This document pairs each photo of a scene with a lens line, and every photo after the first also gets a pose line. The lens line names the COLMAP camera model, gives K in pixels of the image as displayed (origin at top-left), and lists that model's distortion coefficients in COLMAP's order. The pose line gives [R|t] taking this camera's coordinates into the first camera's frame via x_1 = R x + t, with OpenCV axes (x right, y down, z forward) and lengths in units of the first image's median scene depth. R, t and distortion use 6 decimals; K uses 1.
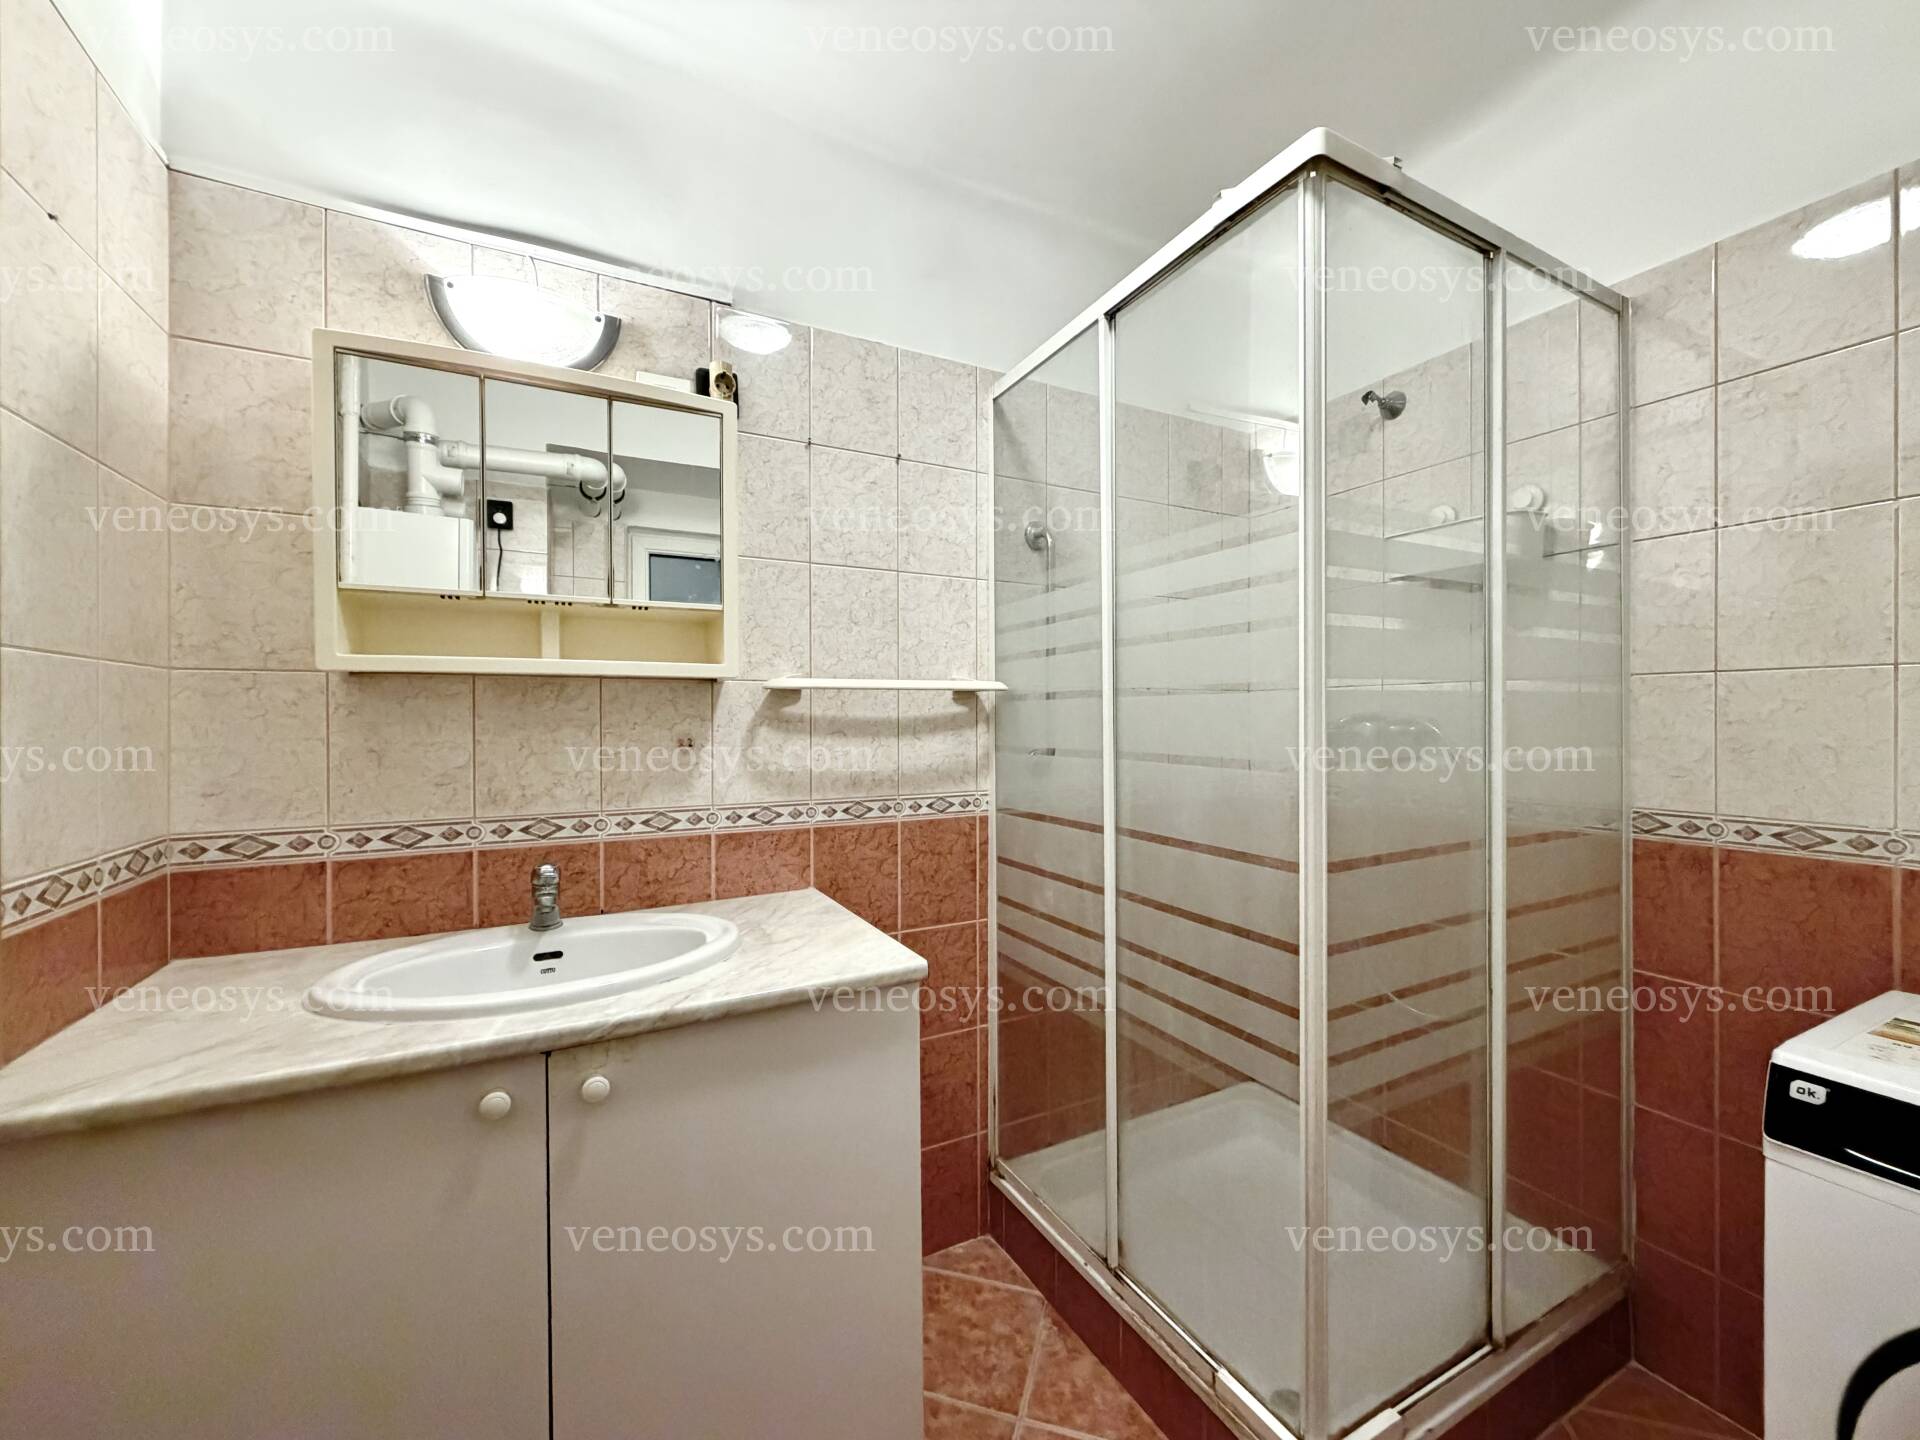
lens RADIAL K [[764.1, 0, 950.1], [0, 764.1, 718.3], [0, 0, 1]] dist [-0.001788, 0.000533]
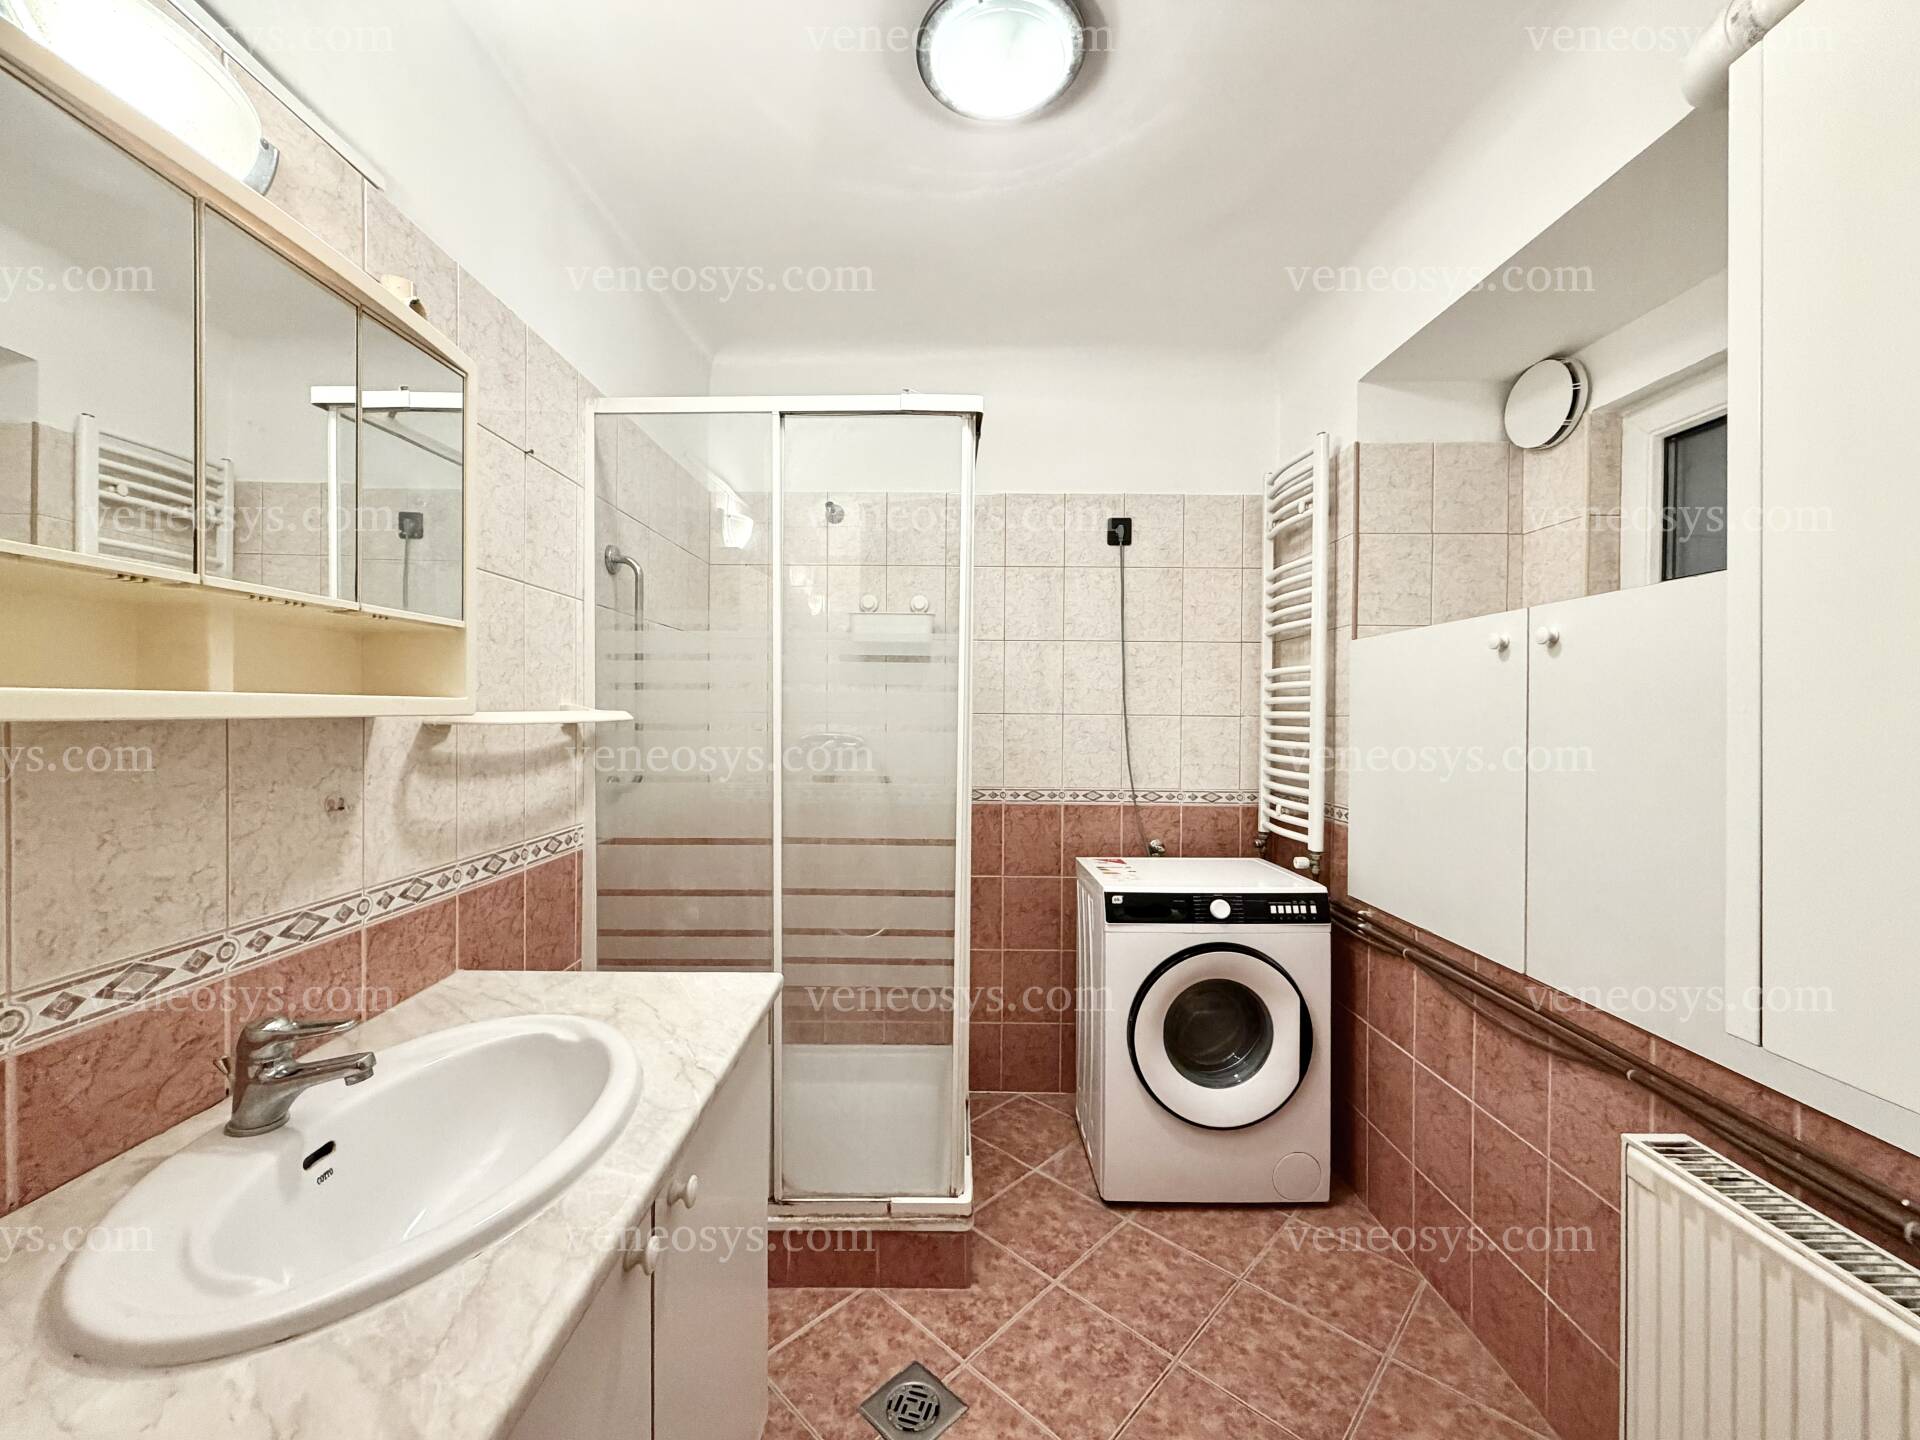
lens RADIAL K [[764.1, 0, 953.0], [0, 764.1, 717.9], [0, 0, 1]] dist [-0.001788, 0.000533]
pose [[0.461283, -0.001119, 0.887252, -0.705893], [-0.007773, 0.999956, 0.005303, -0.054634], [-0.887219, -0.009343, 0.461254, 0.191097]]
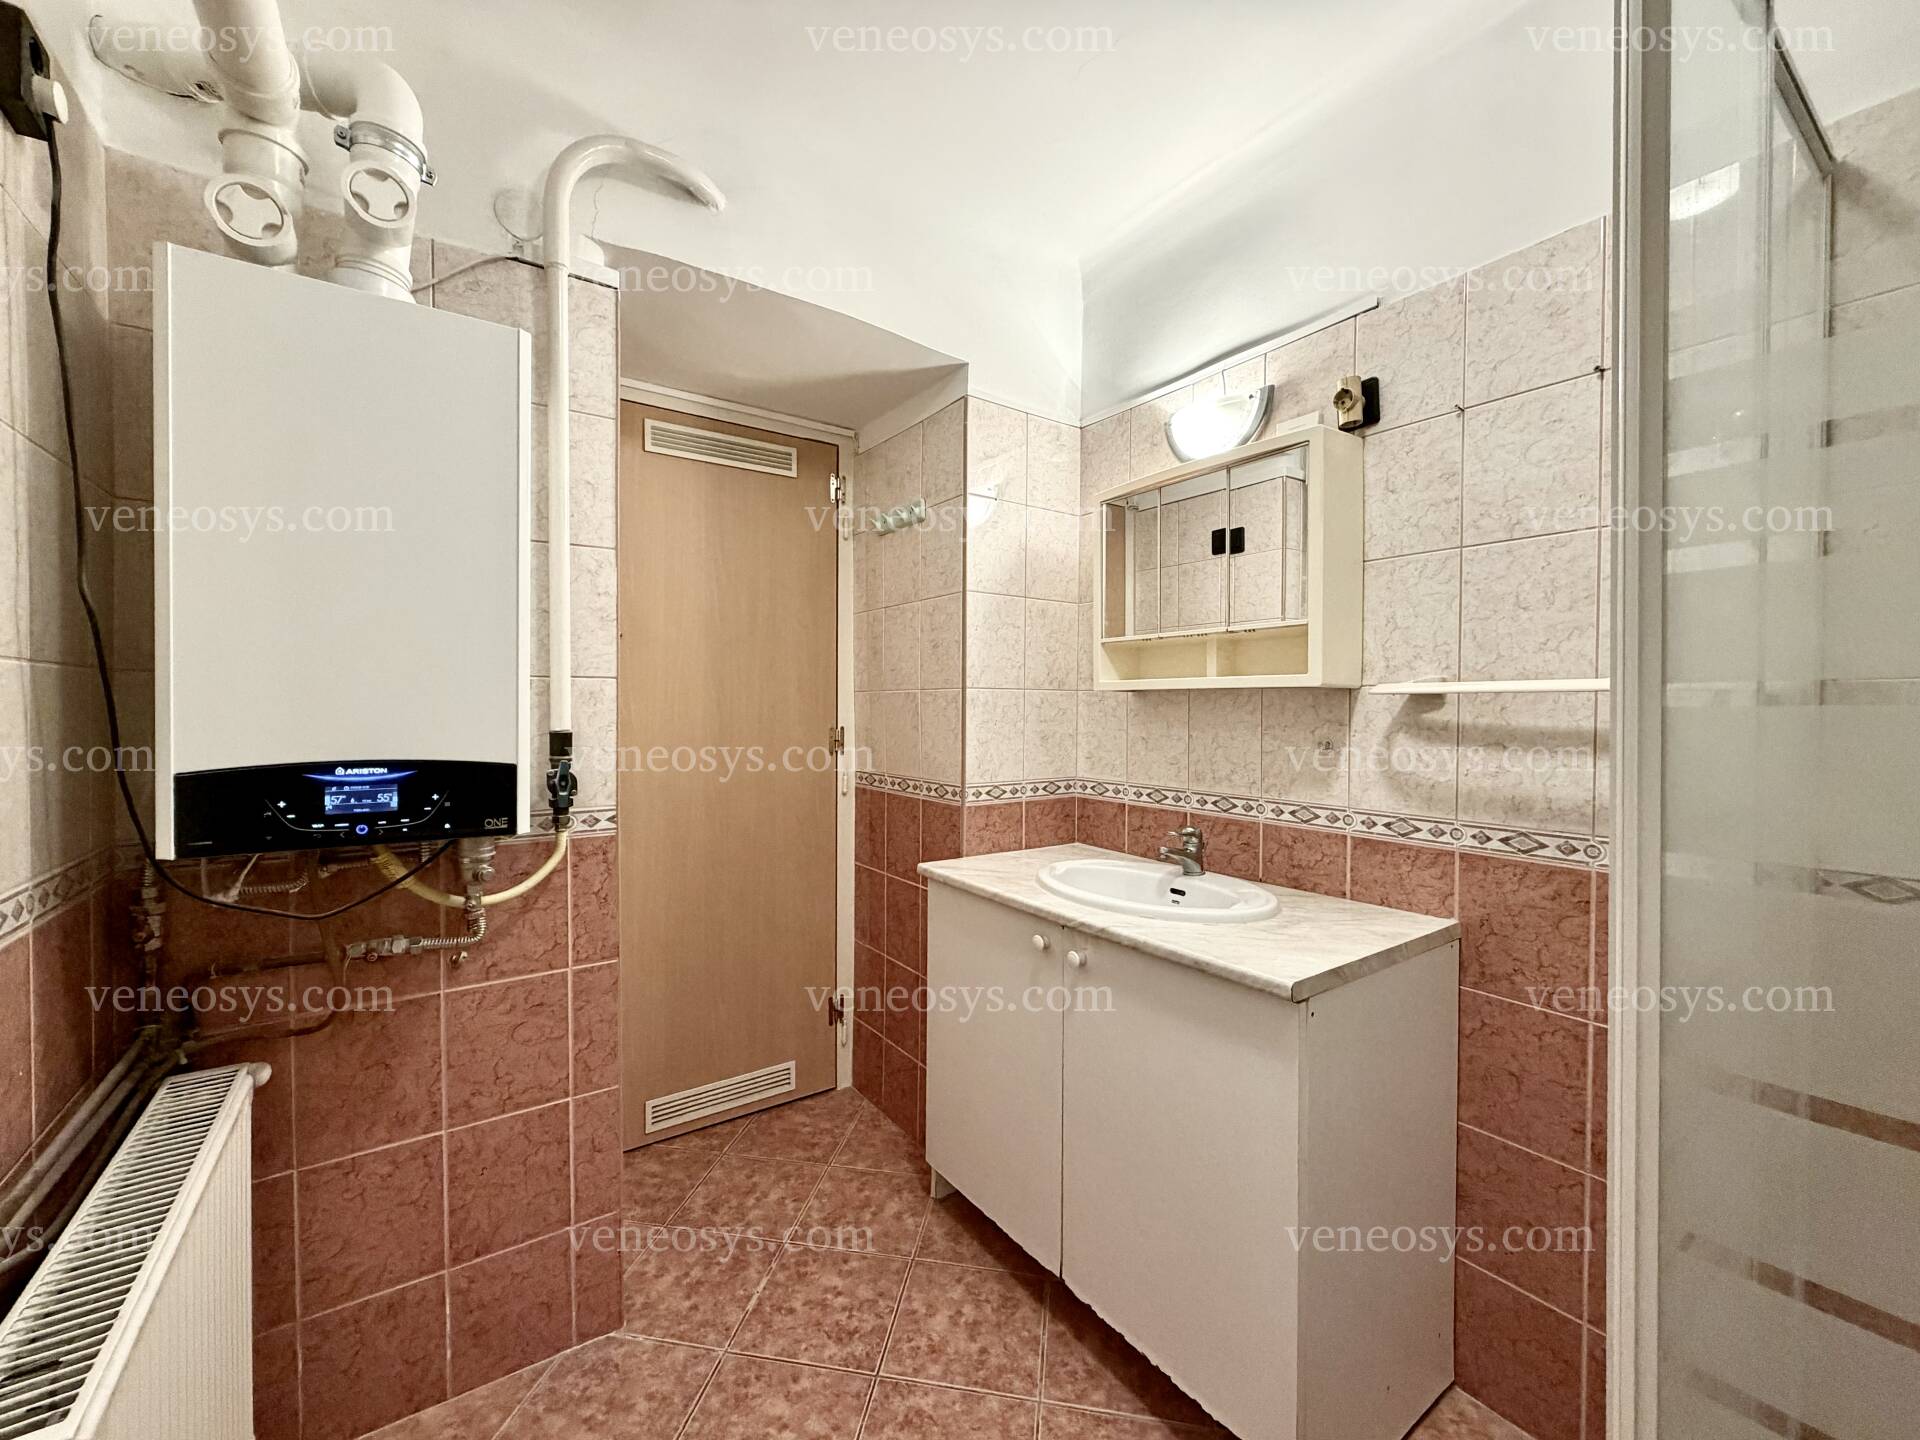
lens RADIAL K [[764.1, 0, 959.7], [0, 764.1, 714.5], [0, 0, 1]] dist [-0.001788, 0.000533]
pose [[0.136327, 0.015050, -0.990550, 0.656109], [-0.006835, 0.999875, 0.014251, -0.023847], [0.990640, 0.004828, 0.136413, 0.344863]]
